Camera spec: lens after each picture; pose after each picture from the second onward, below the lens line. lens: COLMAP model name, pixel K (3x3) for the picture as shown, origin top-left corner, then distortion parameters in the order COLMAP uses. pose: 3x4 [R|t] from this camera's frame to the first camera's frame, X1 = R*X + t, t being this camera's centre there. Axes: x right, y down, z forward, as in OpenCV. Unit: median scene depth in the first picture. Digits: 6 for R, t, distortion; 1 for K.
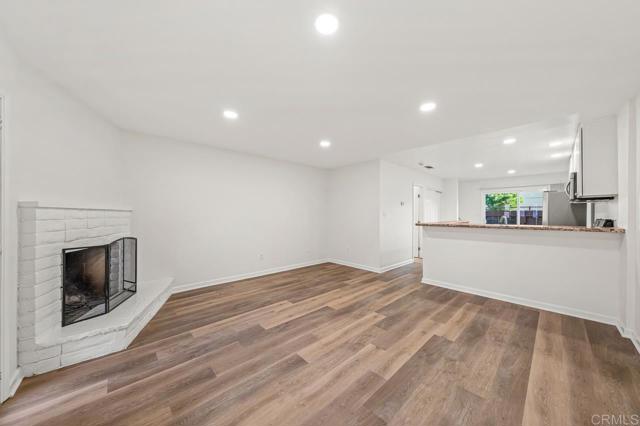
lens RADIAL K [[224.0, 0, 320.3], [0, 224.0, 214.2], [0, 0, 1]] dist [-0.001671, -0.000163]
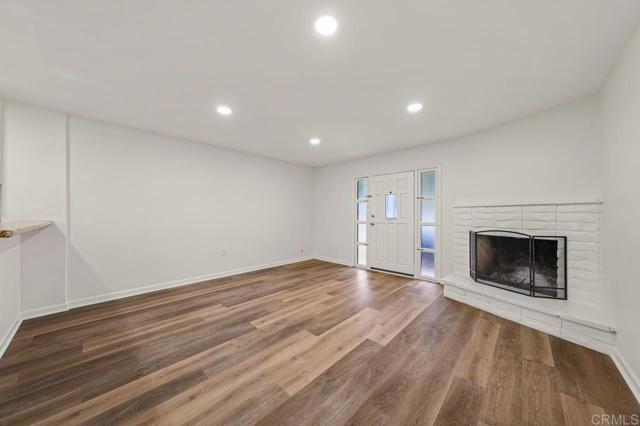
lens RADIAL K [[224.0, 0, 321.5], [0, 224.0, 214.1], [0, 0, 1]] dist [-0.001671, -0.000163]
pose [[-0.996876, -0.004735, -0.078839, 0.084209], [-0.004228, 0.999969, -0.006593, 0.032881], [0.078867, -0.006239, -0.996866, 1.929170]]
